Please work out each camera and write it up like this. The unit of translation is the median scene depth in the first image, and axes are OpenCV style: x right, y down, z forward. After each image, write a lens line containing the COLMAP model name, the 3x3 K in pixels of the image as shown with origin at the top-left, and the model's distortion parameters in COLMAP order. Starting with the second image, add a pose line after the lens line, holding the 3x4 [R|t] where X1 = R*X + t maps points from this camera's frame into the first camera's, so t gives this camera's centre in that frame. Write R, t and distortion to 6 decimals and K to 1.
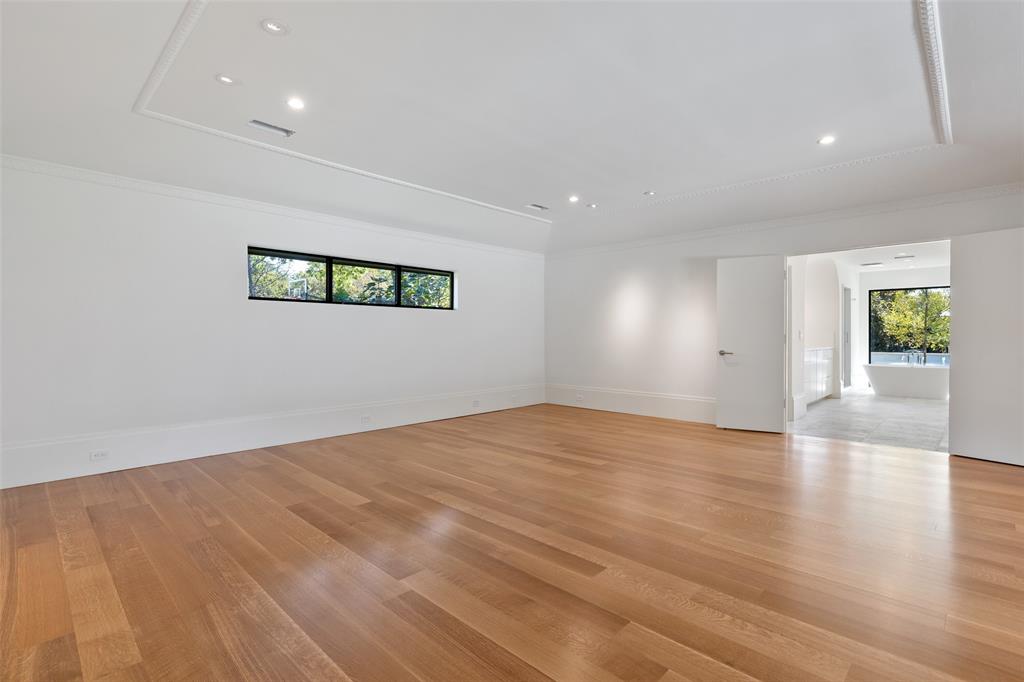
lens RADIAL K [[483.3, 0, 514.8], [0, 483.3, 337.7], [0, 0, 1]] dist [0.001763, 0.000386]
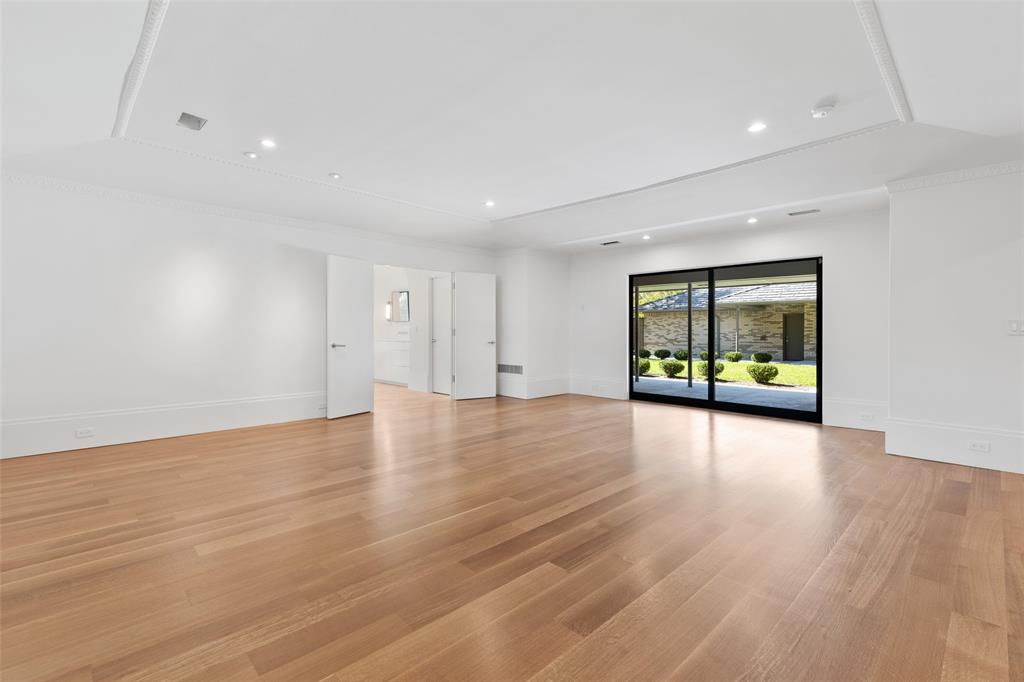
lens RADIAL K [[461.0, 0, 515.9], [0, 461.0, 331.4], [0, 0, 1]] dist [0.005135, -0.000425]
pose [[0.023257, -0.000855, 0.999729, -0.810703], [-0.000035, 1.000000, 0.000856, -0.000343], [-0.999730, -0.000054, 0.023257, 0.859853]]
